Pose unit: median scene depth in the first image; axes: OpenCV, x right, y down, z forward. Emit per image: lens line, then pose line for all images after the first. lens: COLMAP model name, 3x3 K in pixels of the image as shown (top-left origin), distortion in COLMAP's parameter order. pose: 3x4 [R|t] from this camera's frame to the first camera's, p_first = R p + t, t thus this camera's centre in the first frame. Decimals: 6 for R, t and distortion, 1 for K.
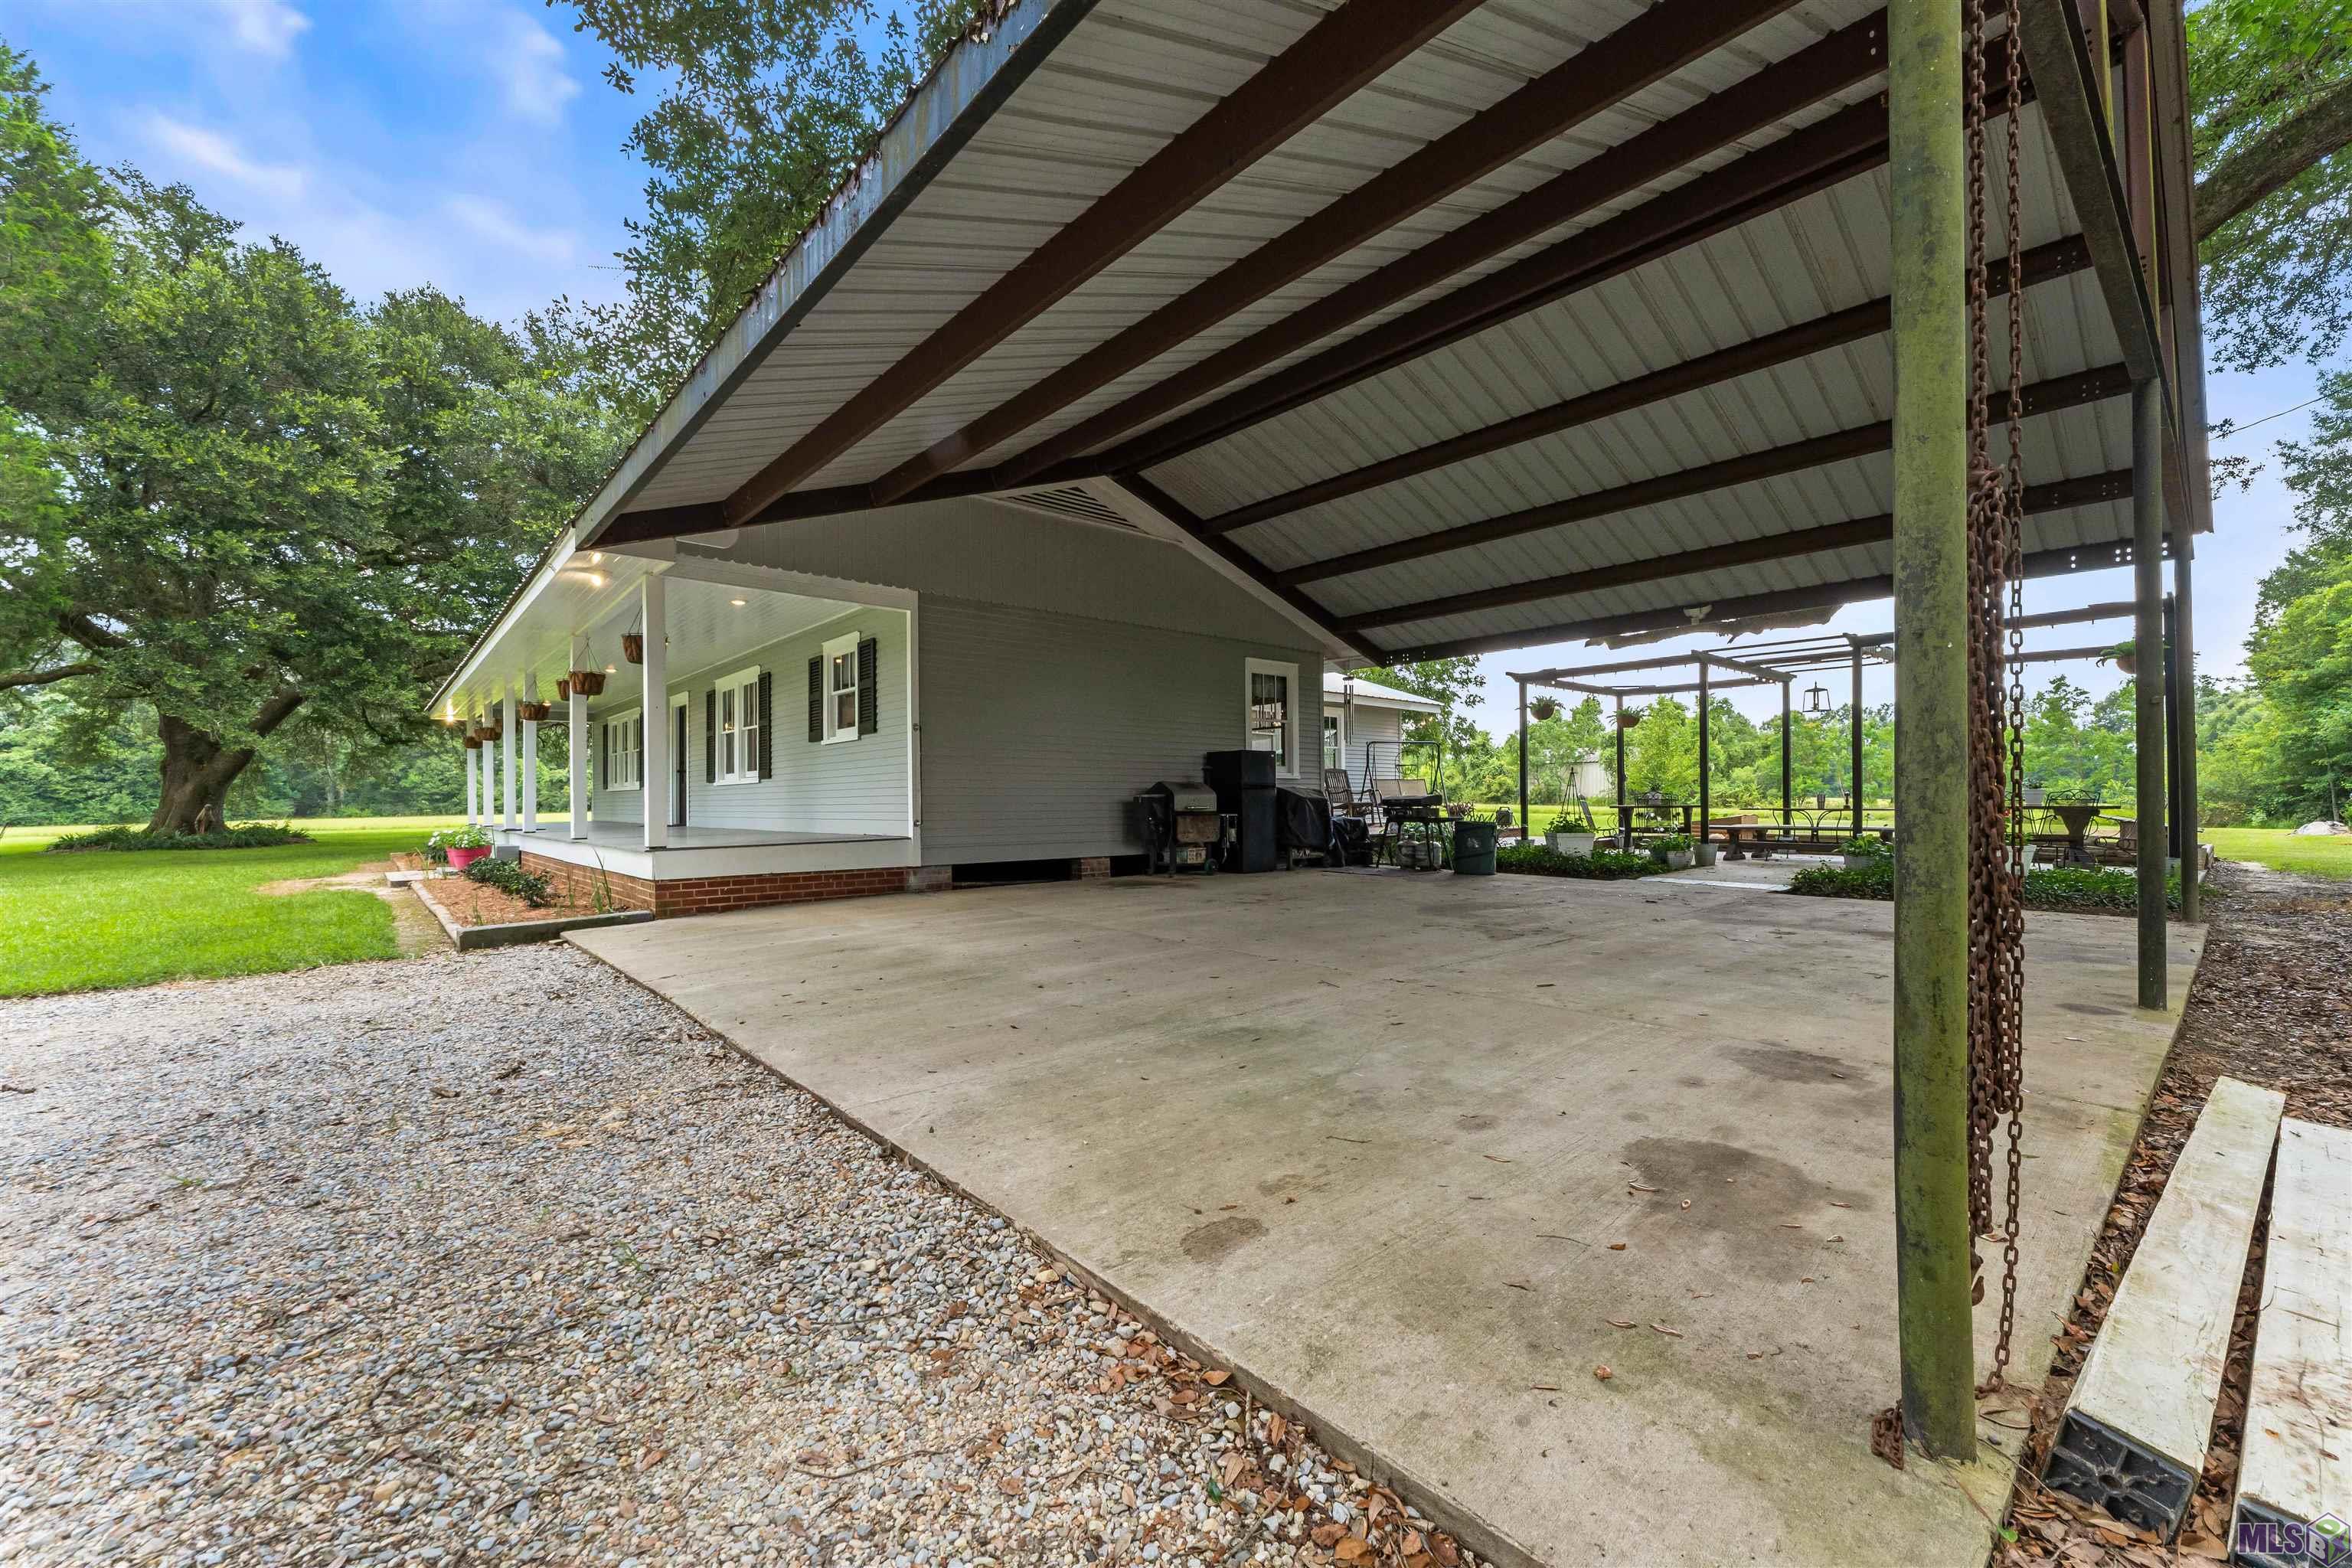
lens RADIAL K [[960.7, 0, 1160.5], [0, 960.7, 799.7], [0, 0, 1]] dist [-0.004314, 0.000177]
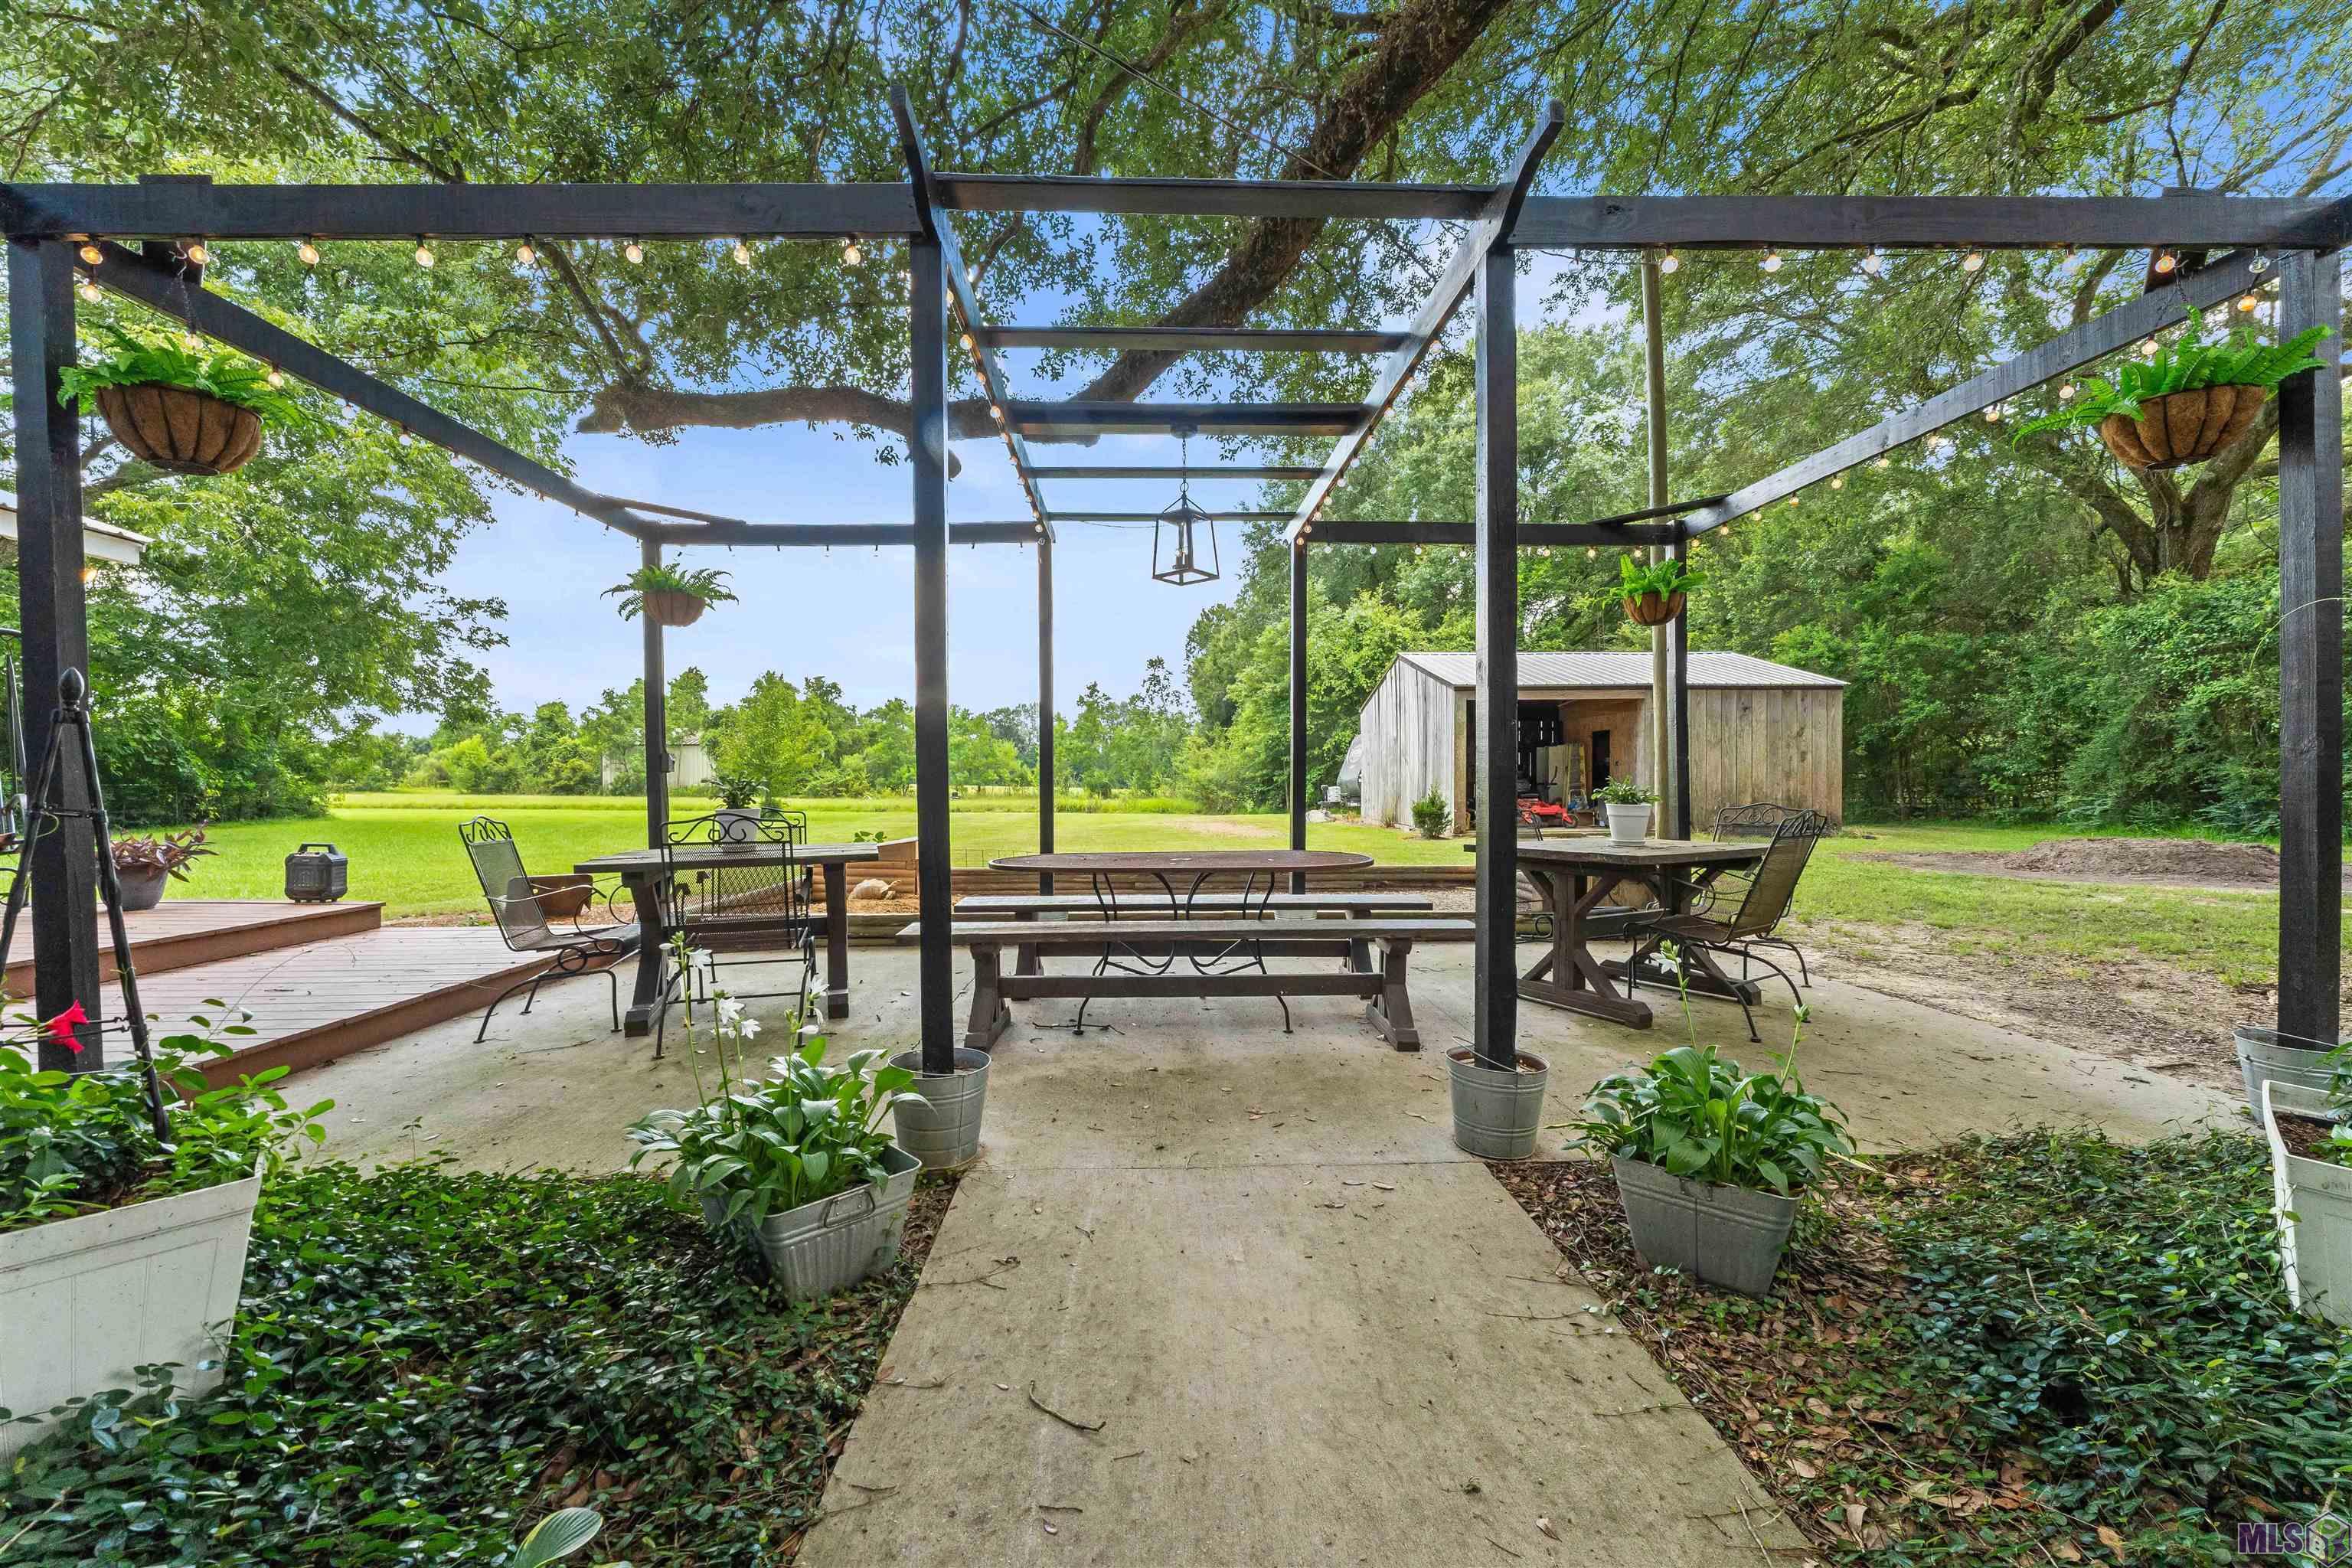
lens RADIAL K [[960.7, 0, 1148.9], [0, 960.7, 787.4], [0, 0, 1]] dist [-0.004314, 0.000177]
pose [[0.656104, -0.004196, 0.754659, 0.137703], [0.002876, 0.999991, 0.003060, -0.005914], [-0.754665, 0.000163, 0.656110, 0.260720]]
